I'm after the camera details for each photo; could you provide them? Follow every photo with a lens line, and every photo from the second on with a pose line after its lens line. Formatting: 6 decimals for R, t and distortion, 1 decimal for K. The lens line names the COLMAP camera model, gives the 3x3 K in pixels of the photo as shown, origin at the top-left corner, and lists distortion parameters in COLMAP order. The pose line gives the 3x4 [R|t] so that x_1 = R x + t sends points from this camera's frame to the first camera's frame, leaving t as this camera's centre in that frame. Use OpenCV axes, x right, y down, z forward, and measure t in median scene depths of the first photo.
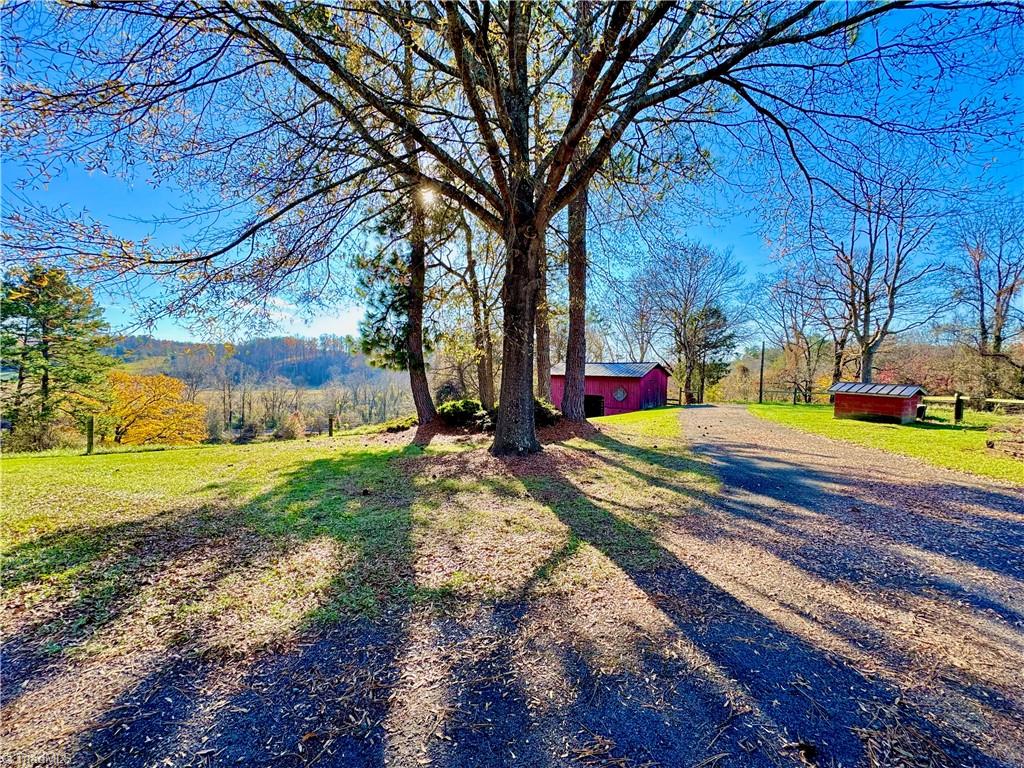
lens RADIAL K [[407.7, 0, 514.7], [0, 407.7, 383.9], [0, 0, 1]] dist [-0.001509, 0.000284]
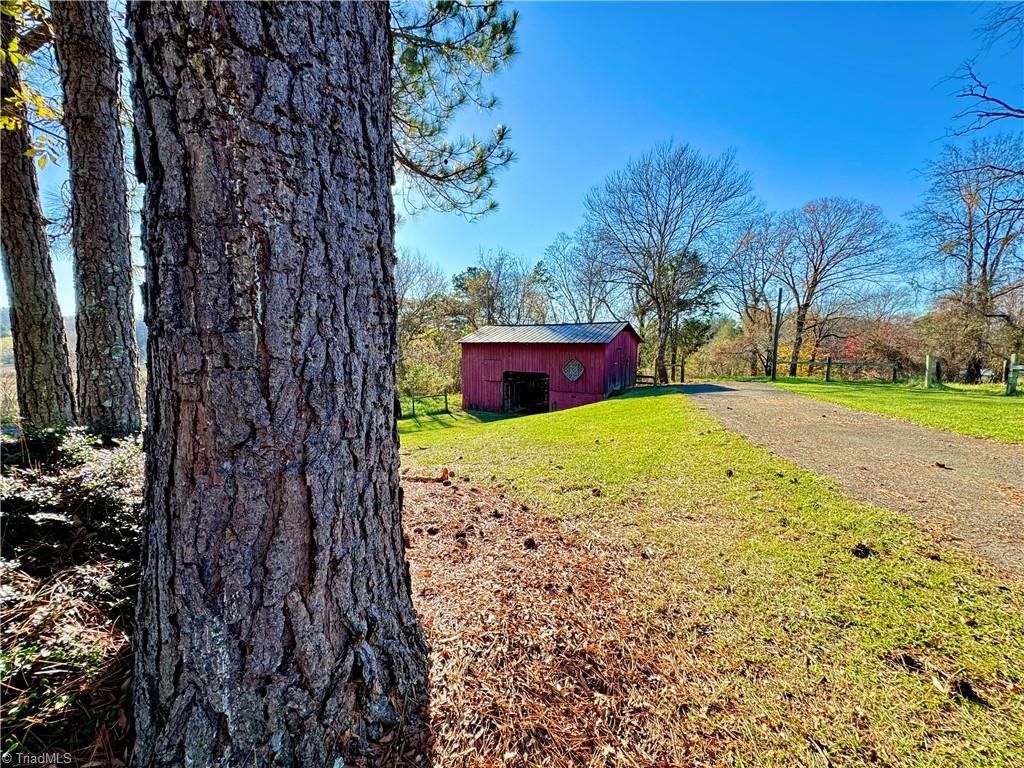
lens RADIAL K [[407.7, 0, 510.3], [0, 407.7, 383.5], [0, 0, 1]] dist [-0.001509, 0.000284]
pose [[0.993401, -0.021817, 0.112601, 0.063617], [0.014538, 0.997775, 0.065059, 0.001913], [-0.113770, -0.062993, 0.991508, 0.275040]]
